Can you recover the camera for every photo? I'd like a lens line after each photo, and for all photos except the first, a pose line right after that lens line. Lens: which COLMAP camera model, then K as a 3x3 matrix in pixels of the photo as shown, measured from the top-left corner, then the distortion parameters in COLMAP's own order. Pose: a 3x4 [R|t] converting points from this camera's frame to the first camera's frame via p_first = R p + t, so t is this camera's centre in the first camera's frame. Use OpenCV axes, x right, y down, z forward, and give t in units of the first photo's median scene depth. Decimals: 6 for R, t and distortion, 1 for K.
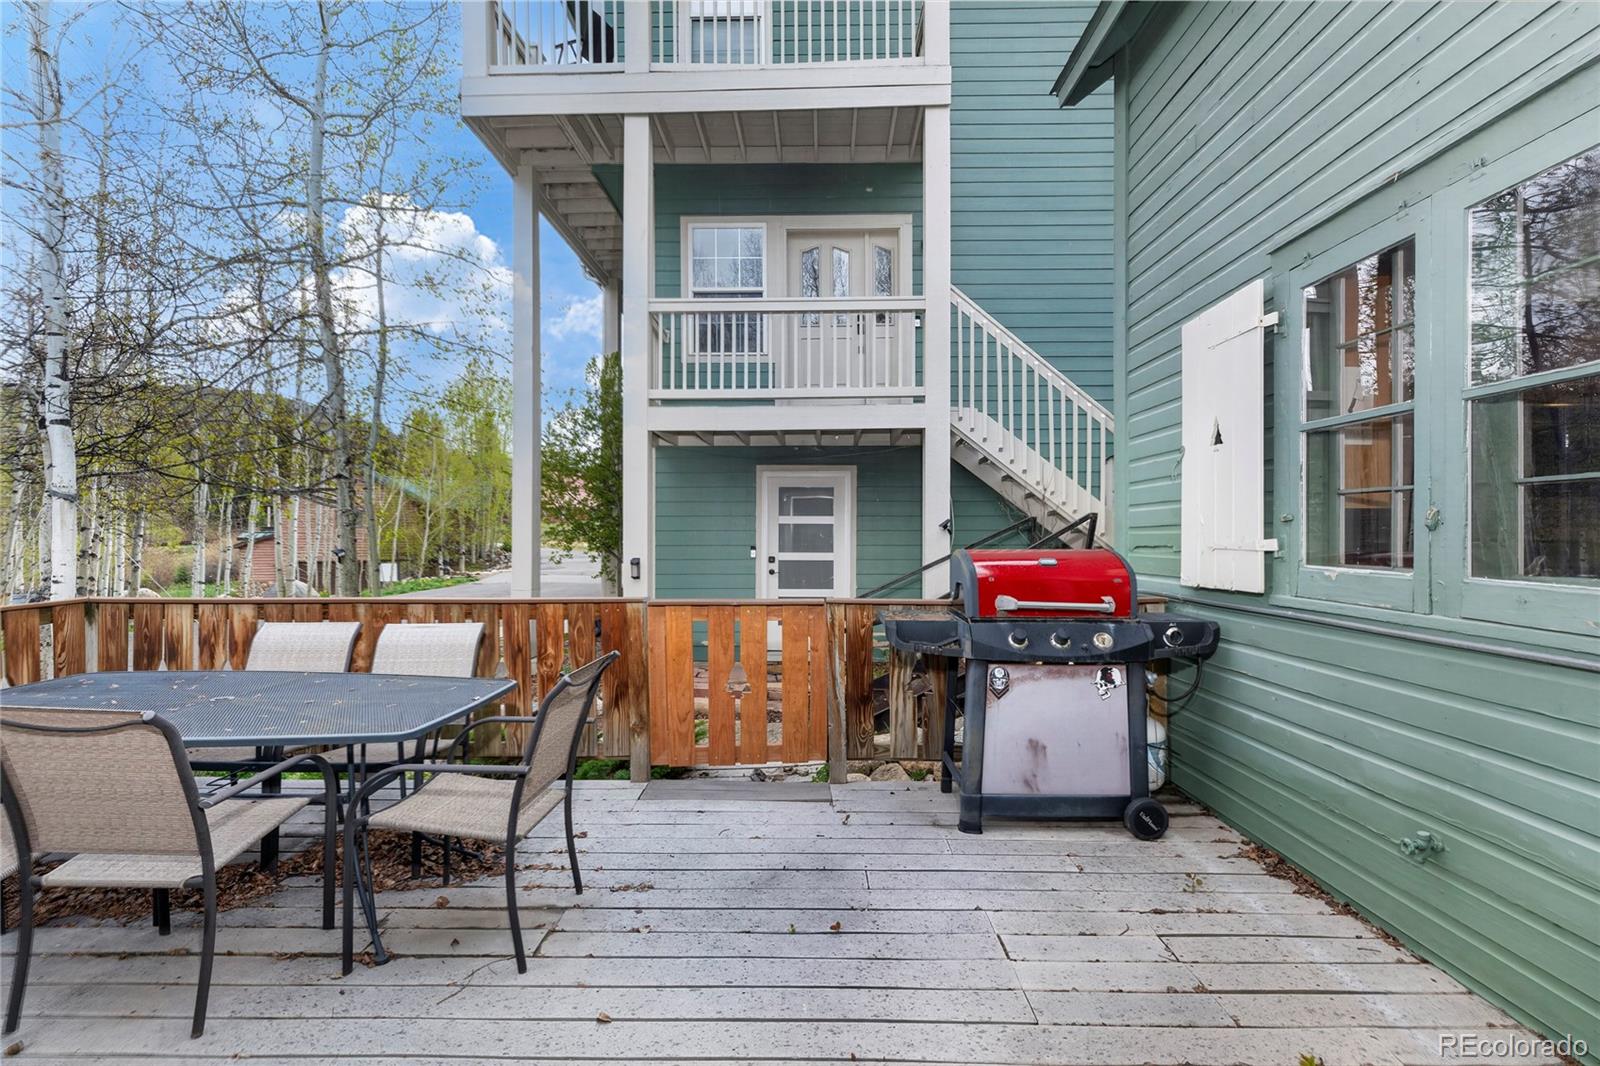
lens RADIAL K [[737.2, 0, 804.3], [0, 737.2, 545.3], [0, 0, 1]] dist [0.000246, 0.000083]
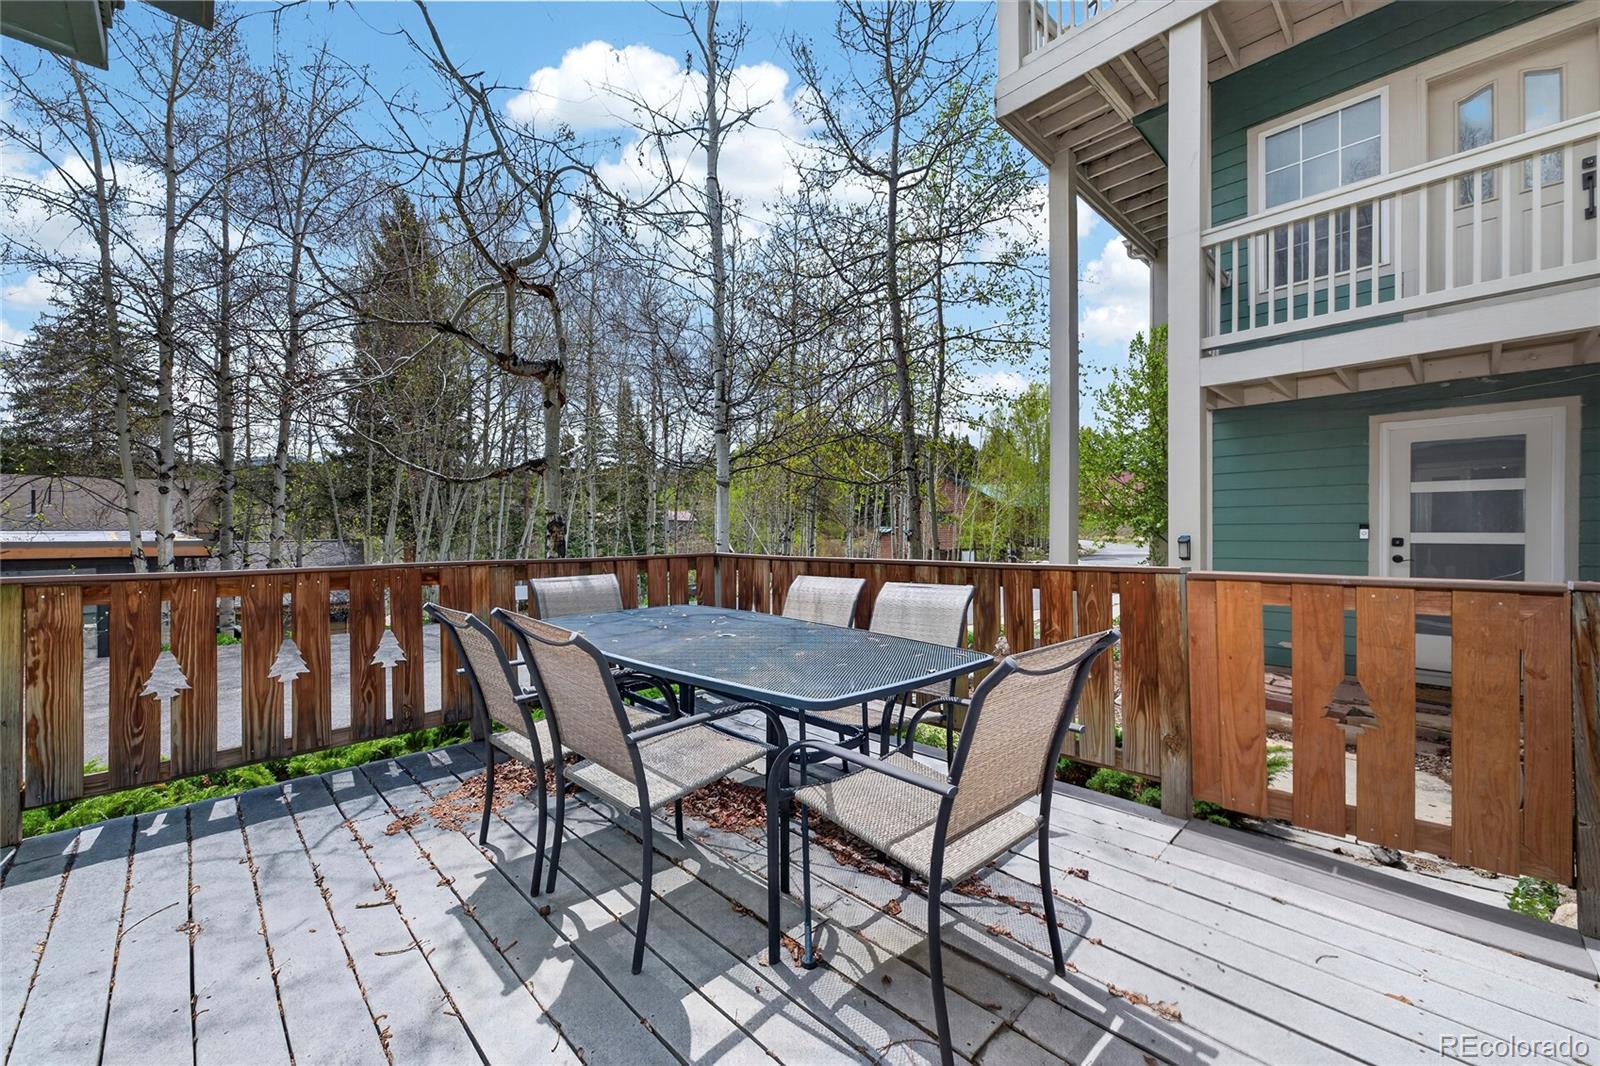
lens RADIAL K [[635.6, 0, 791.5], [0, 635.6, 532.9], [0, 0, 1]] dist [-0.017706, 0.009587]
pose [[0.699414, -0.002502, -0.714712, -0.021110], [-0.006397, 0.999932, -0.009760, 0.024151], [0.714688, 0.011399, 0.699351, 0.150223]]
